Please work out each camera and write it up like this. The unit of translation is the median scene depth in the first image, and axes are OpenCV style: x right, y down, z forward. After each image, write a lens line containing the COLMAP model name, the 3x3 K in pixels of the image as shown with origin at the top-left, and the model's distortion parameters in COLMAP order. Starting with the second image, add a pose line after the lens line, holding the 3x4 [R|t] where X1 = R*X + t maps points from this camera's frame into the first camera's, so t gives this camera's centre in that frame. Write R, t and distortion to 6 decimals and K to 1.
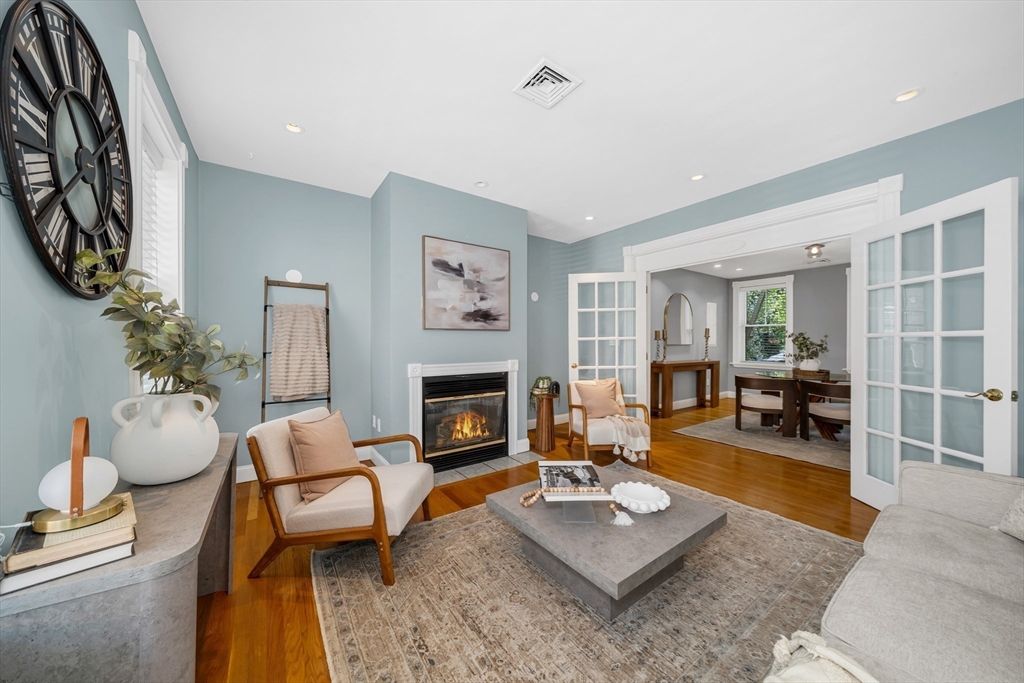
lens RADIAL K [[350.1, 0, 514.7], [0, 350.1, 343.5], [0, 0, 1]] dist [0.000933, 0.000114]
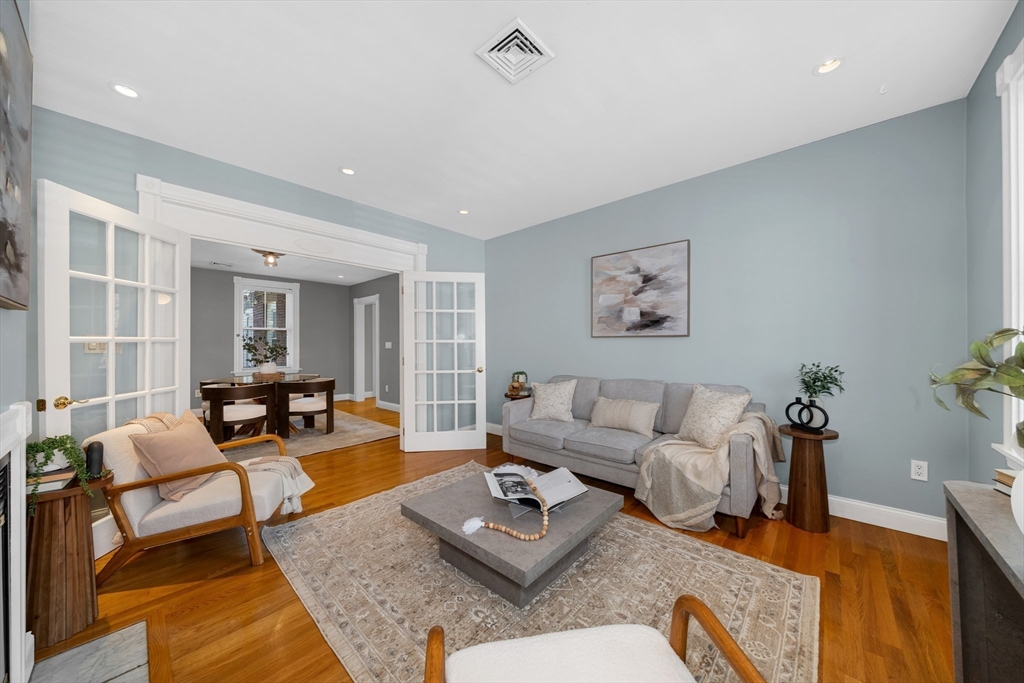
lens RADIAL K [[356.5, 0, 506.2], [0, 356.5, 341.4], [0, 0, 1]] dist [-0.004684, -0.000312]
pose [[-0.207921, 0.013721, 0.978049, -0.444975], [0.005382, 0.999903, -0.012883, -0.001219], [-0.978131, 0.002585, -0.207975, 0.694670]]
